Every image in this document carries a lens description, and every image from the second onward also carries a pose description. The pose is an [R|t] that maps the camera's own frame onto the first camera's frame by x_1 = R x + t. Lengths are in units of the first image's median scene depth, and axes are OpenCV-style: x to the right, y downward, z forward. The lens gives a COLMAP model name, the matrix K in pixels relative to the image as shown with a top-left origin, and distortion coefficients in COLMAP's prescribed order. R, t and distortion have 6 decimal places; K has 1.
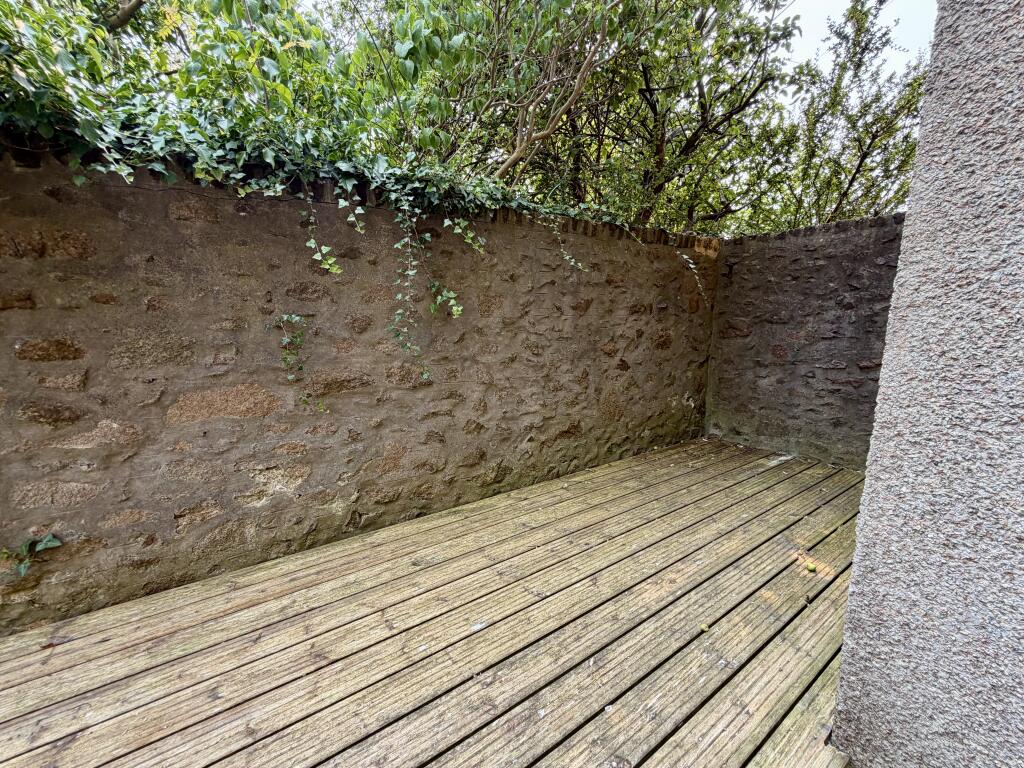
lens RADIAL K [[411.9, 0, 509.7], [0, 411.9, 385.8], [0, 0, 1]] dist [0.002572, -0.000192]
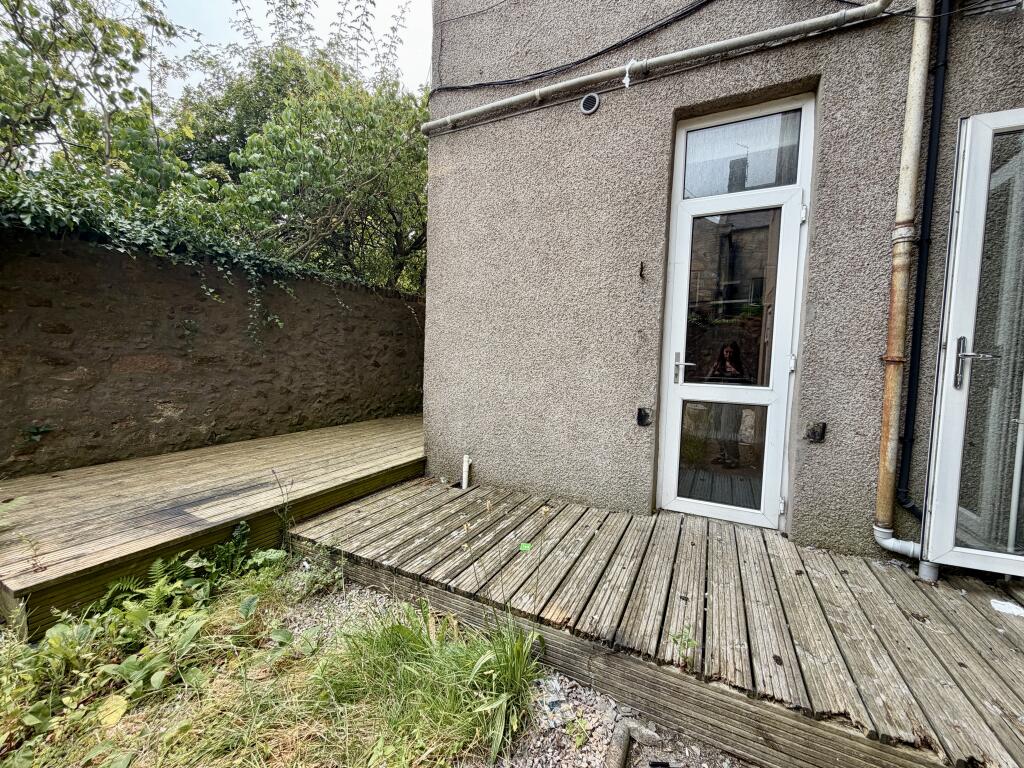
lens RADIAL K [[411.9, 0, 512.0], [0, 411.9, 387.5], [0, 0, 1]] dist [0.002572, -0.000192]
pose [[0.871615, -0.004043, 0.490175, -0.132073], [0.042696, 0.996792, -0.067698, 0.311710], [-0.488329, 0.079935, 0.868991, -1.296564]]
